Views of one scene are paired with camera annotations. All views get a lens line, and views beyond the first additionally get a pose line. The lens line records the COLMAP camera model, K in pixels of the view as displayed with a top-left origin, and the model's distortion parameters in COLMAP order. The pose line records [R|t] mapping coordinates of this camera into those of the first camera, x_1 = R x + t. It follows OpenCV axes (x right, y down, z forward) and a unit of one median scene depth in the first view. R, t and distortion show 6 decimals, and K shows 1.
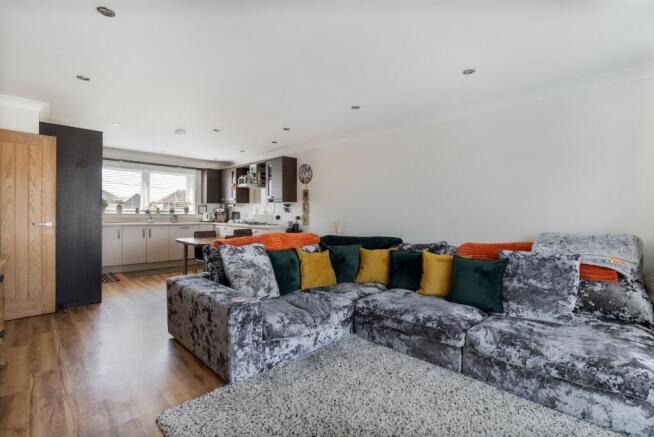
lens RADIAL K [[301.0, 0, 326.7], [0, 301.0, 215.9], [0, 0, 1]] dist [-0.014020, 0.000178]
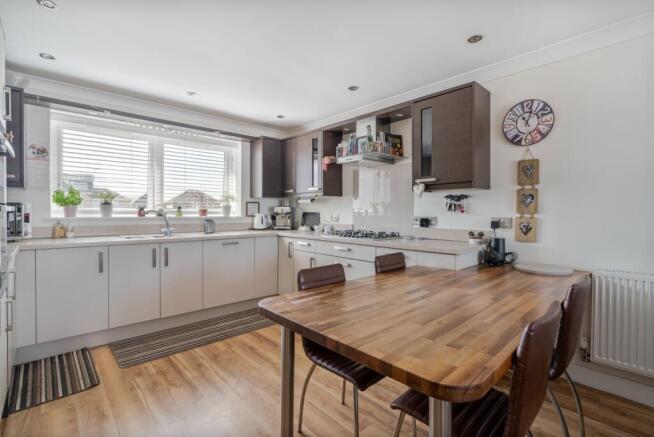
lens RADIAL K [[301.0, 0, 327.3], [0, 301.0, 217.9], [0, 0, 1]] dist [-0.014020, 0.000178]
pose [[0.999733, -0.008053, -0.021643, -0.275207], [0.008205, 0.999942, 0.006931, -0.007075], [0.021586, -0.007107, 0.999742, 0.449579]]
